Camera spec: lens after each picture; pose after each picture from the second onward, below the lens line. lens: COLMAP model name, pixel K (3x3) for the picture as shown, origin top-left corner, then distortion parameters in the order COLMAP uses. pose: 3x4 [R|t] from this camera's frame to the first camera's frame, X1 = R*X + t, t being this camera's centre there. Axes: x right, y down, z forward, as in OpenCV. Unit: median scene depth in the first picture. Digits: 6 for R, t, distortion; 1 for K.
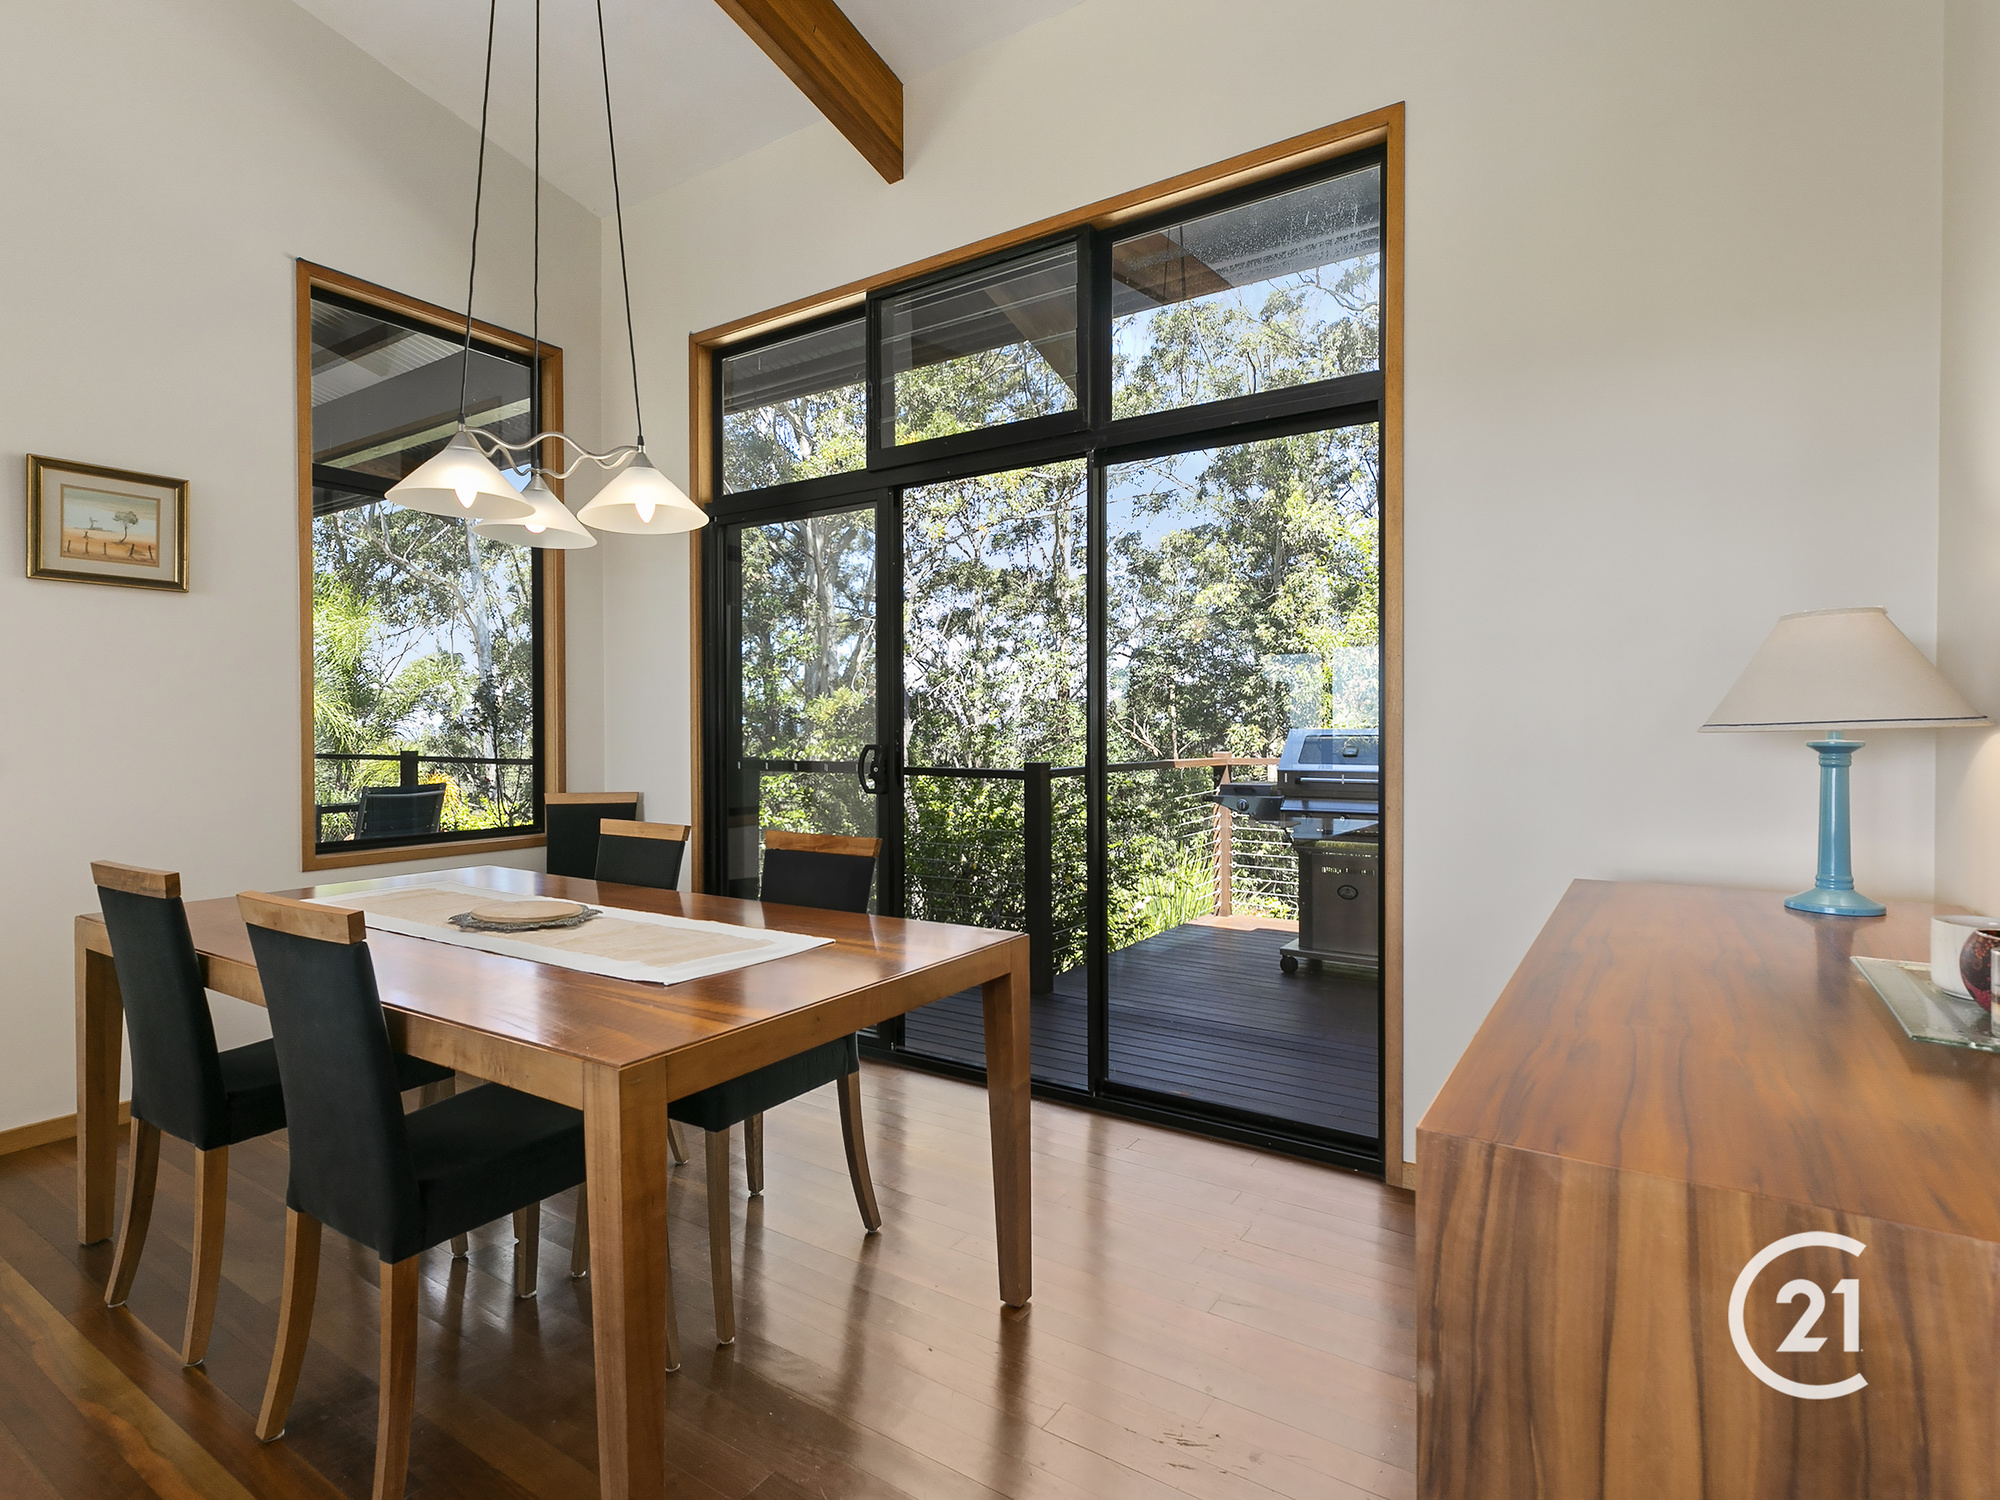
lens RADIAL K [[1016.0, 0, 1000.1], [0, 1016.0, 722.4], [0, 0, 1]] dist [-0.001724, -0.000400]
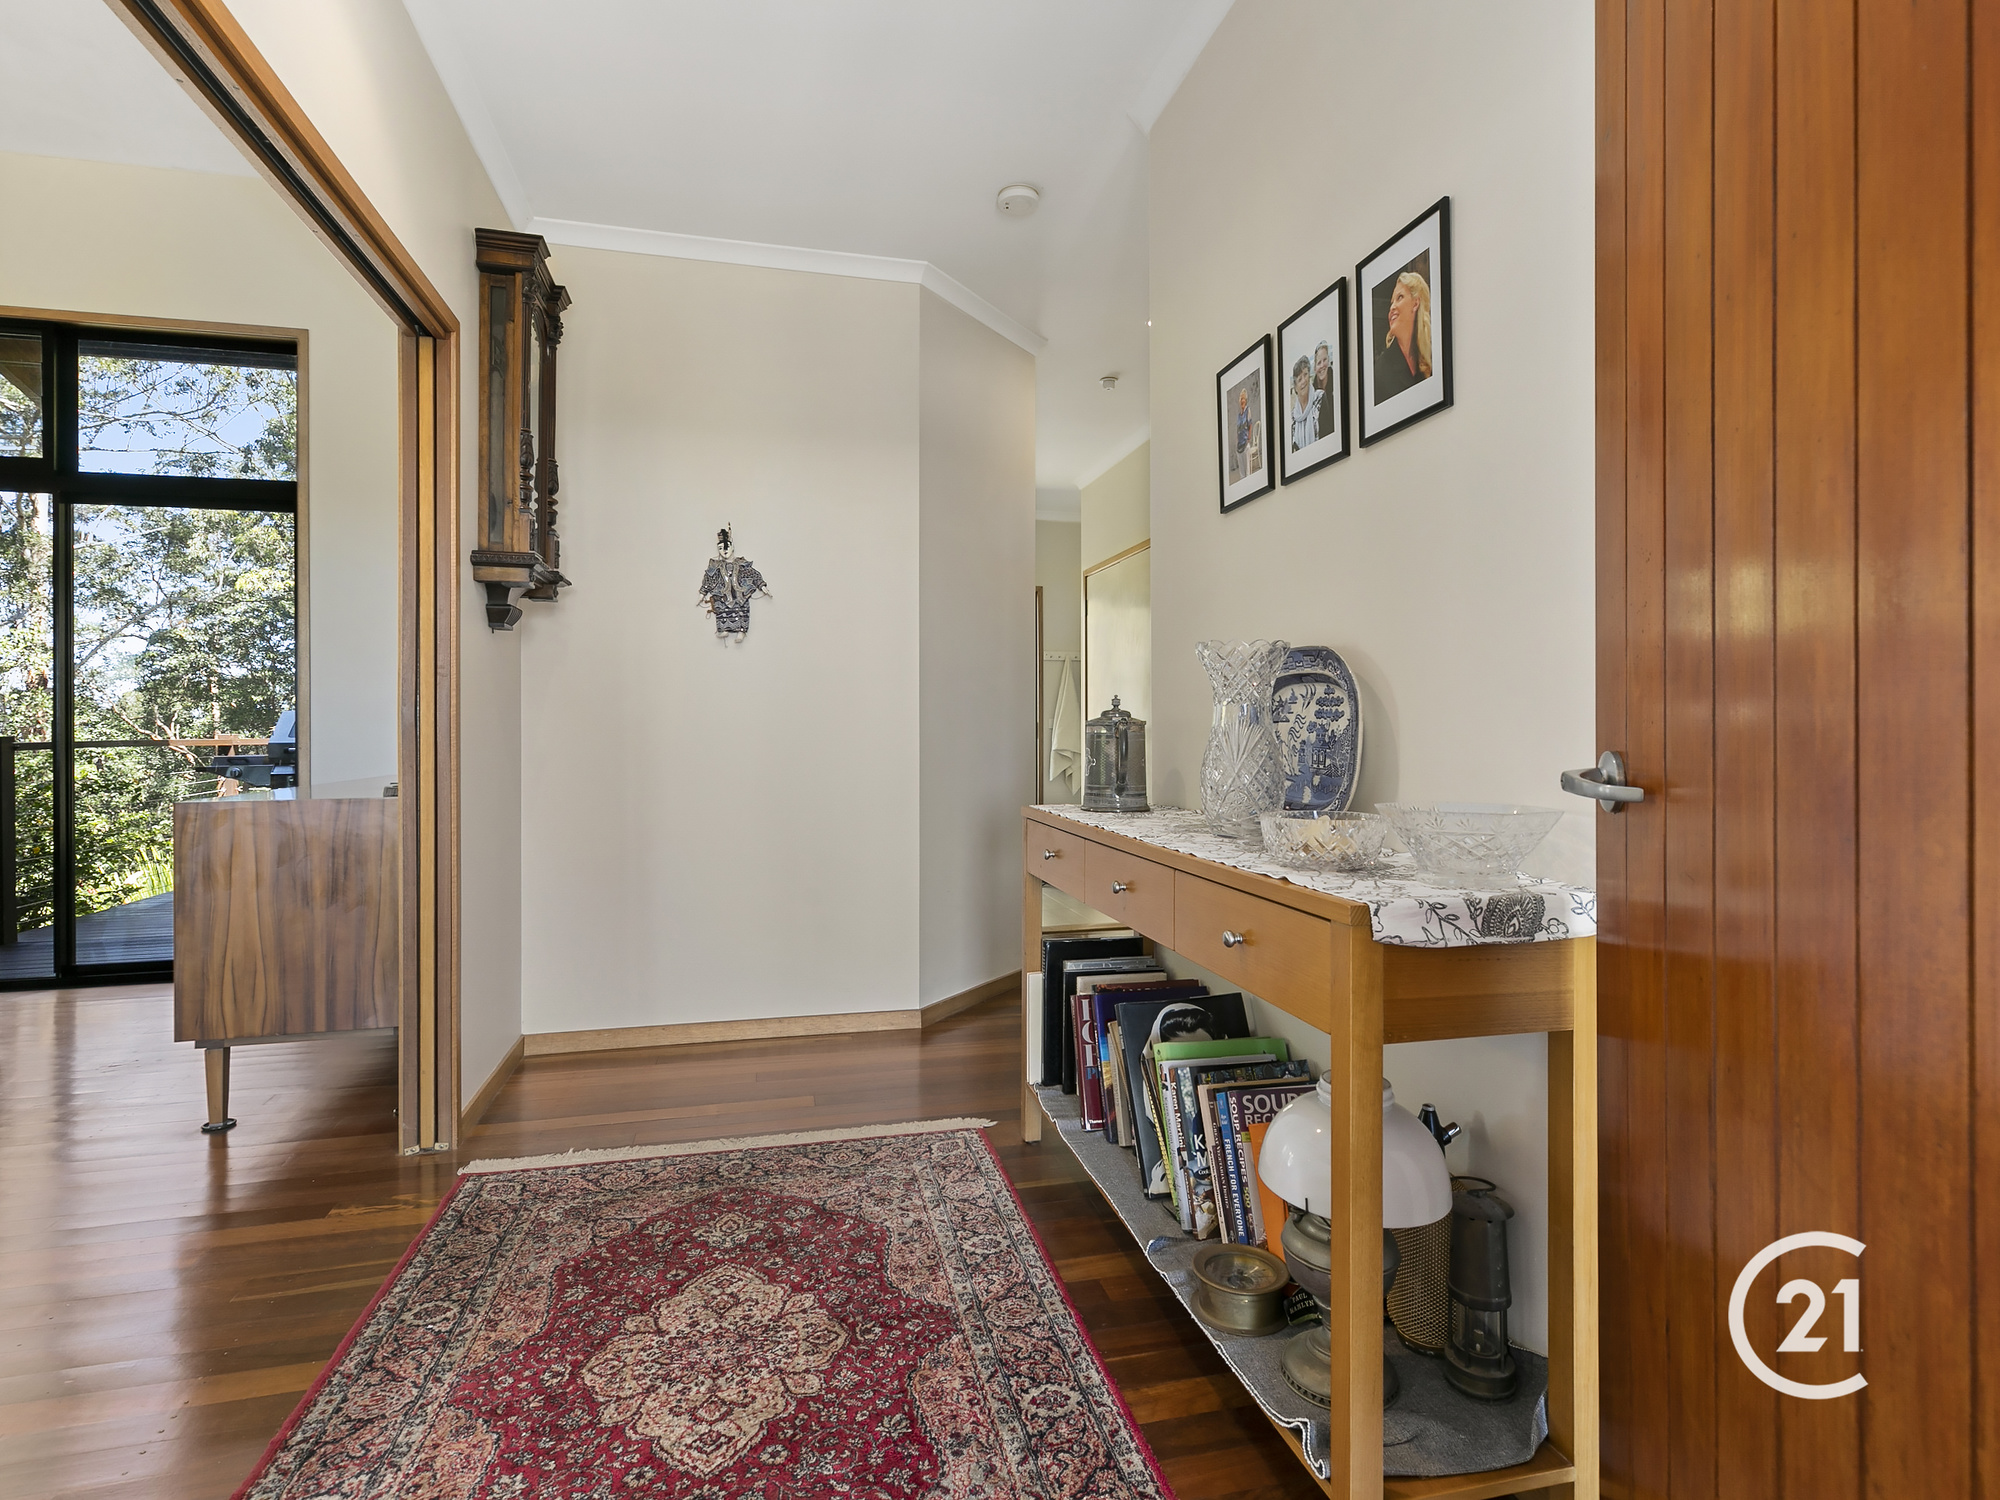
lens RADIAL K [[1016.0, 0, 1000.1], [0, 1016.0, 722.4], [0, 0, 1]] dist [-0.001724, -0.000400]
pose [[0.681214, 0.000306, 0.732084, -0.006621], [0.000844, 0.999999, -0.001204, 0.006126], [-0.732084, 0.001438, 0.681213, -0.127352]]
